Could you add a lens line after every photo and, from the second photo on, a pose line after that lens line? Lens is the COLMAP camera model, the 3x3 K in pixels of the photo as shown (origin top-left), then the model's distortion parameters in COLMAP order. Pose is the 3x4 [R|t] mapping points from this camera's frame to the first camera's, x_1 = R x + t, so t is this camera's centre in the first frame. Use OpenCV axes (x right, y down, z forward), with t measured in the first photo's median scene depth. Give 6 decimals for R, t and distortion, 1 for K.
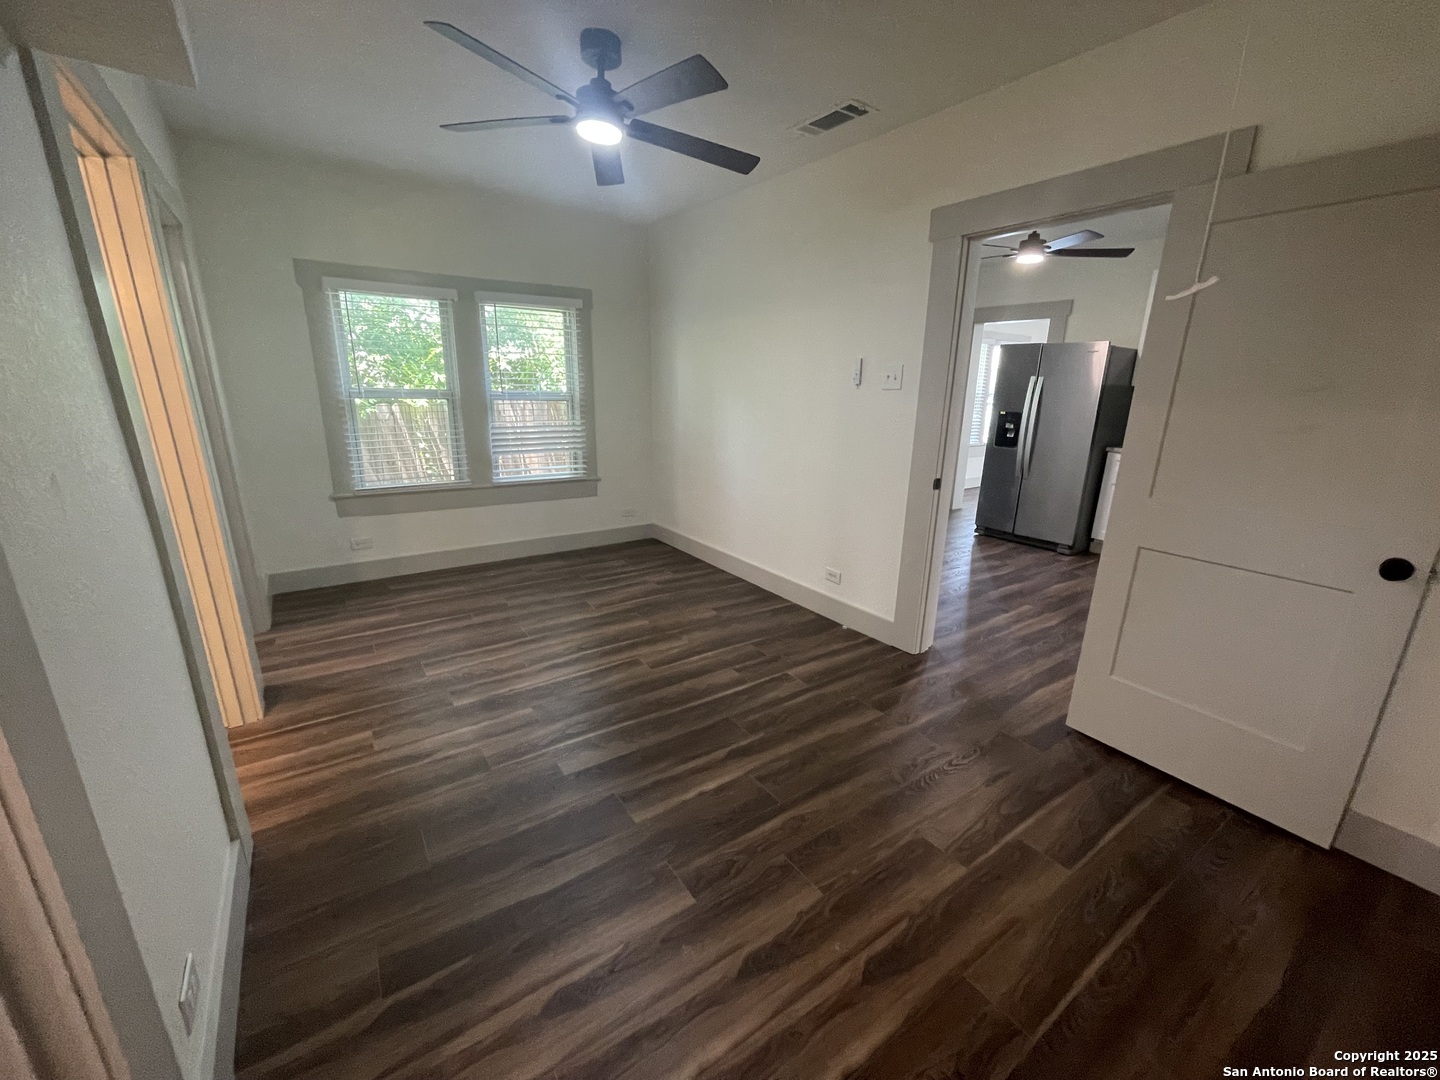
lens RADIAL K [[579.9, 0, 726.8], [0, 579.9, 541.5], [0, 0, 1]] dist [-0.000024, -0.000299]
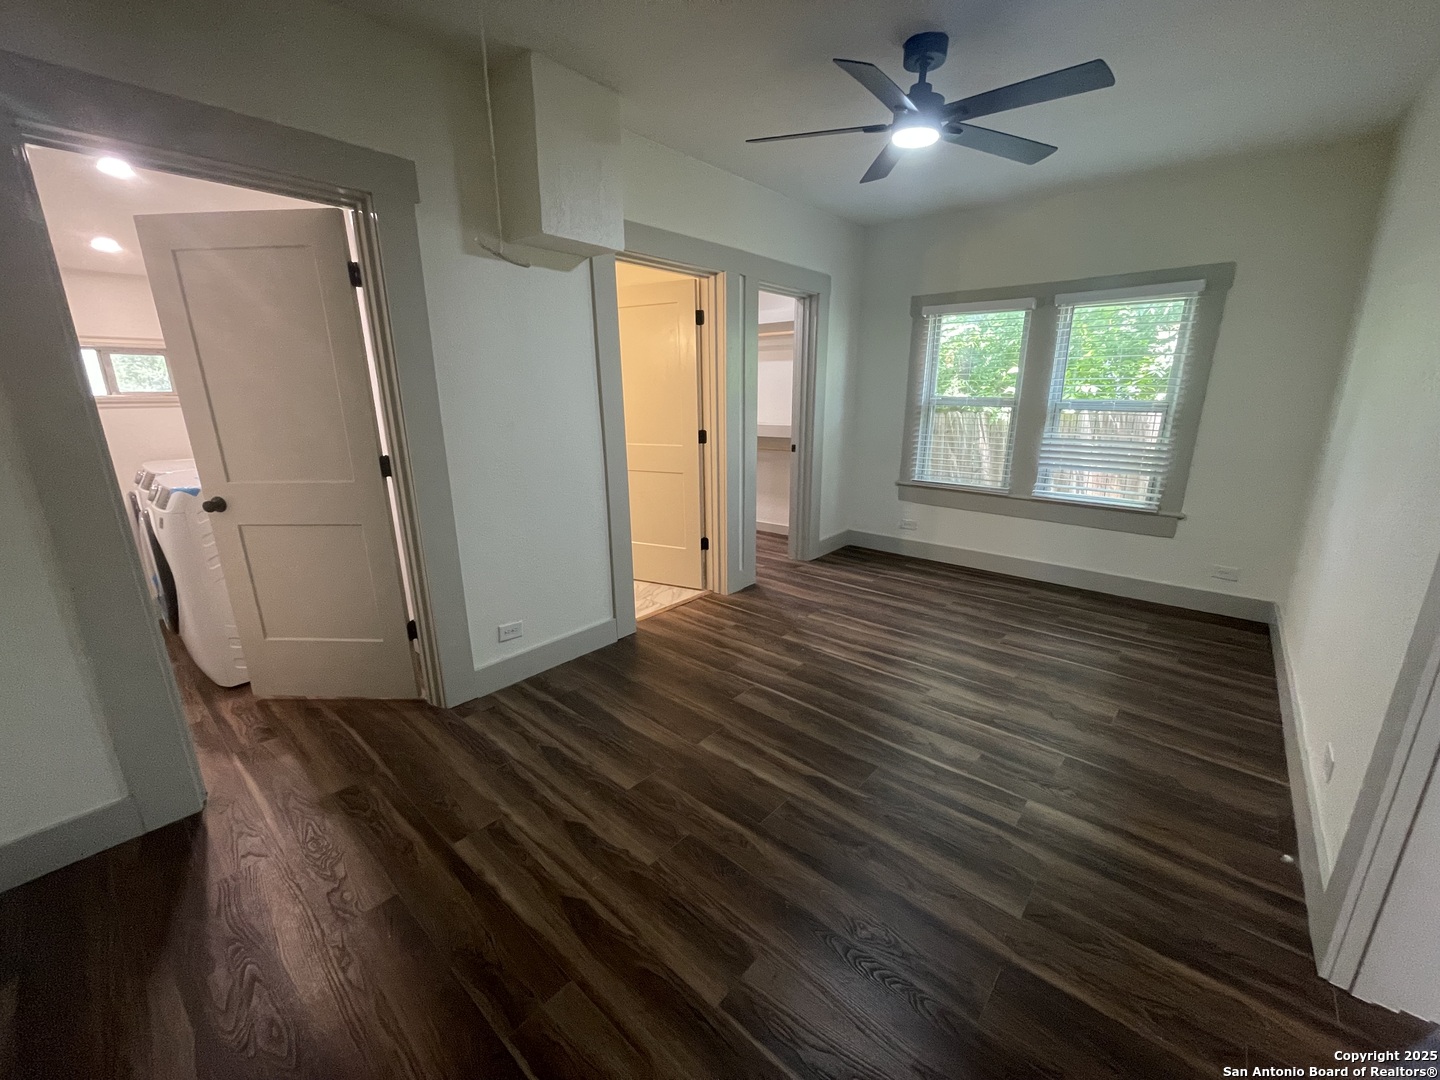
lens RADIAL K [[579.9, 0, 716.6], [0, 579.9, 544.5], [0, 0, 1]] dist [-0.000024, -0.000299]
pose [[0.239632, 0.234695, -0.942069, 0.449548], [-0.249869, 0.952563, 0.173750, -0.070180], [0.938159, 0.193758, 0.286908, 0.296383]]
